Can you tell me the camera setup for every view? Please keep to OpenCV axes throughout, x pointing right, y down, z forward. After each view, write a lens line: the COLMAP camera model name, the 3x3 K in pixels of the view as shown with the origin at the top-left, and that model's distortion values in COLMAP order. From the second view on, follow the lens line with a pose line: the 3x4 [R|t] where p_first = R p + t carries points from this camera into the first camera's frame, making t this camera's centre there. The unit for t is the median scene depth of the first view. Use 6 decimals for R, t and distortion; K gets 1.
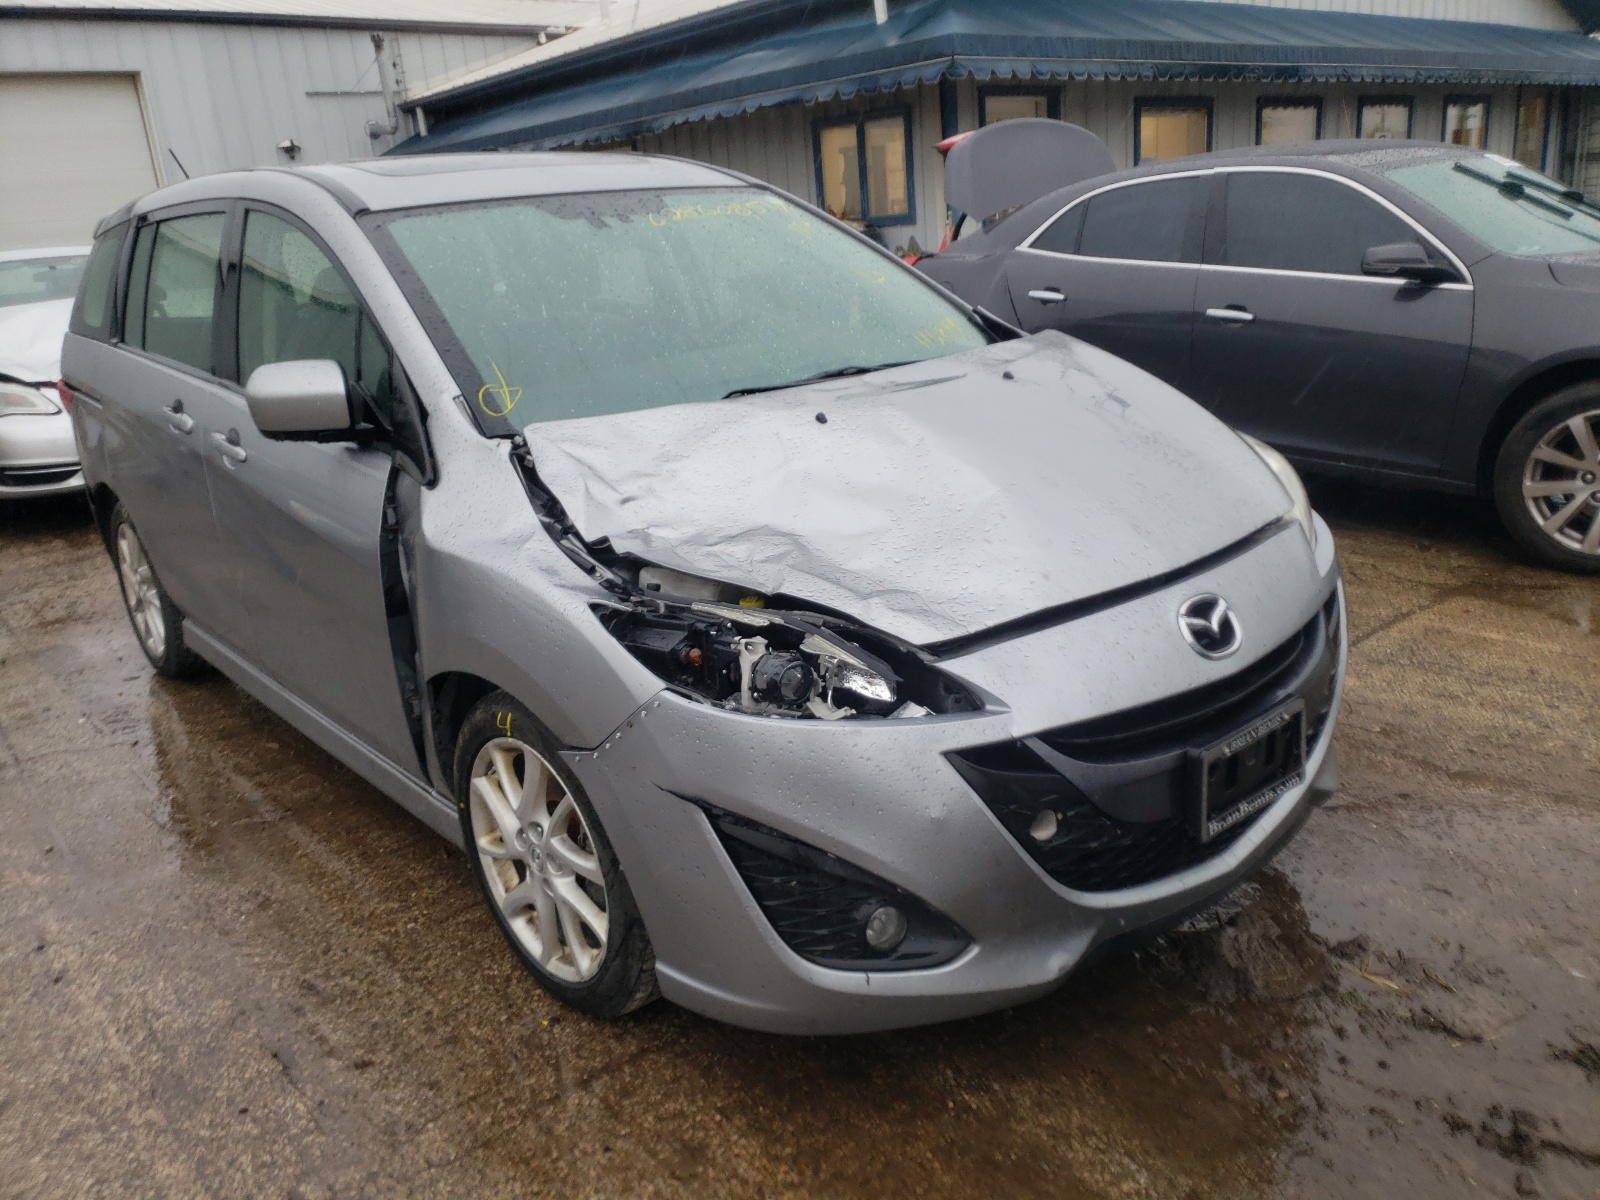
lens RADIAL K [[1224.4, 0, 800.0], [0, 1224.4, 600.0], [0, 0, 1]] dist [0.005292, 0.004843]
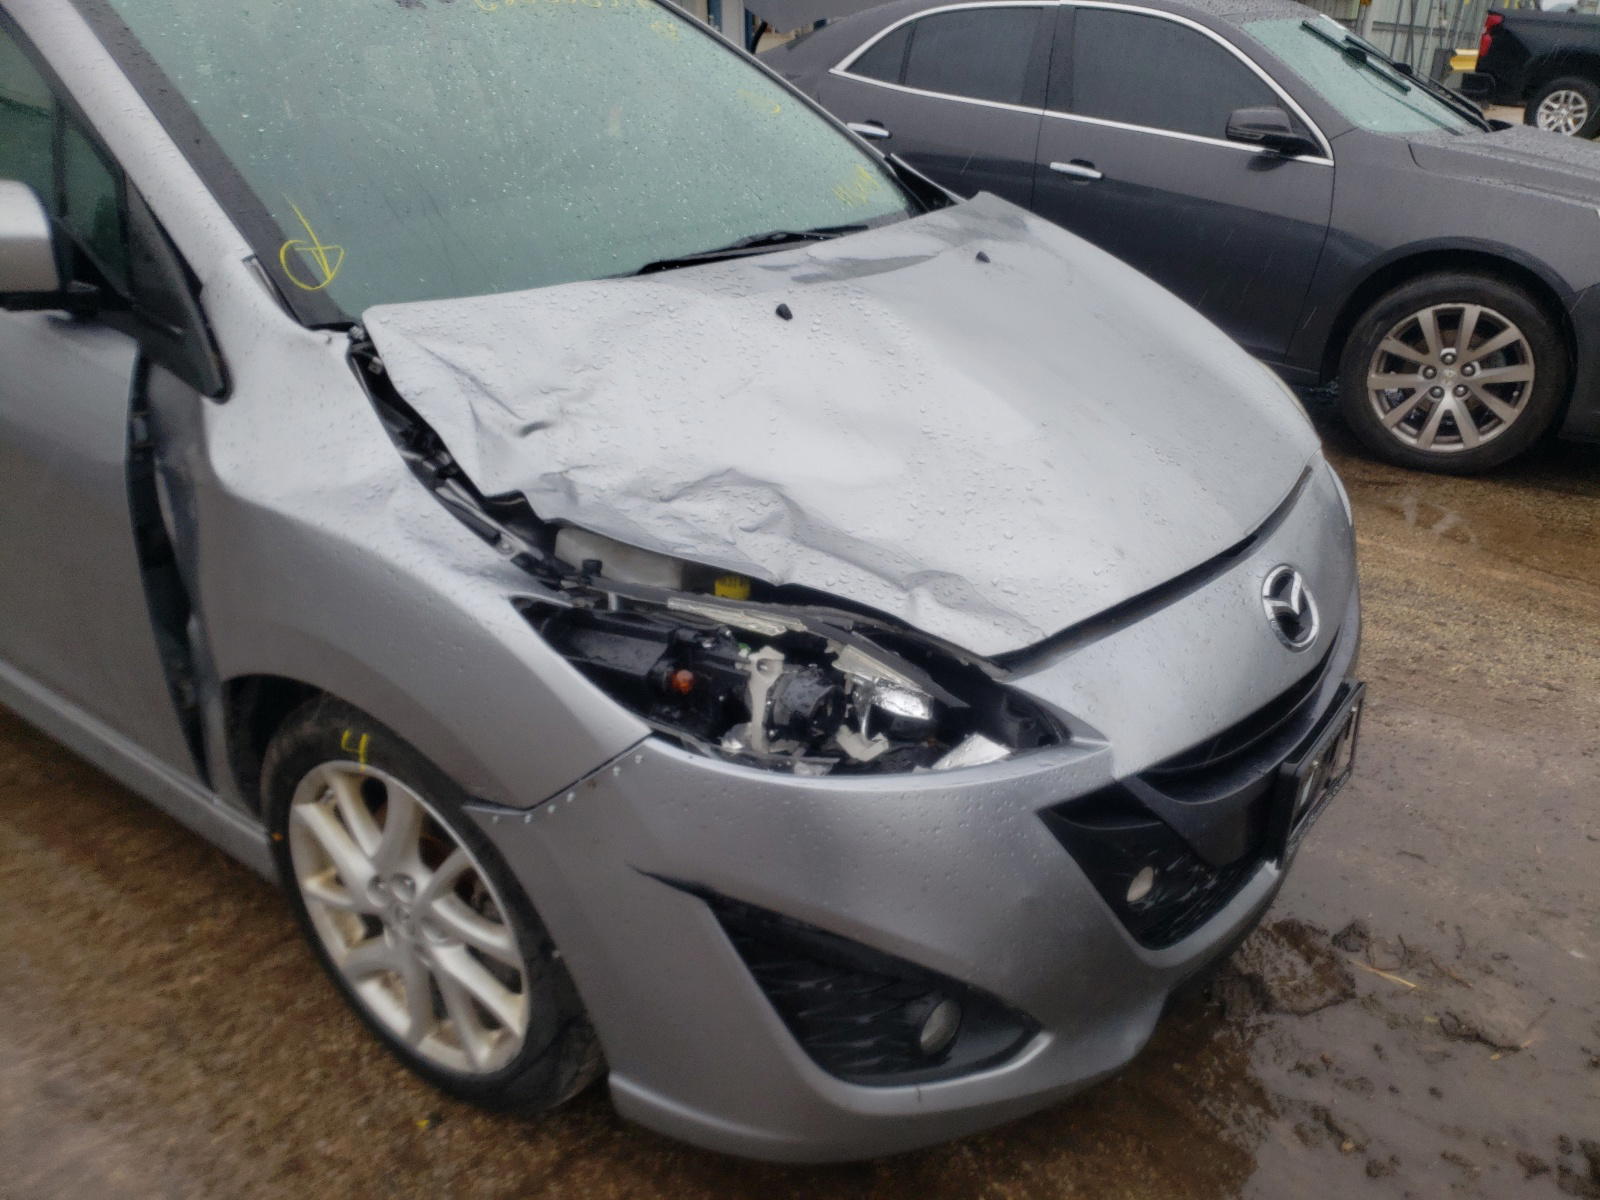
lens RADIAL K [[1213.7, 0, 800.0], [0, 1213.7, 600.0], [0, 0, 1]] dist [-0.033738, 0.051514]
pose [[0.968263, -0.020436, 0.249098, -0.165765], [-0.016373, 0.989324, 0.144808, -0.086717], [-0.249398, -0.144291, 0.957591, 0.285116]]
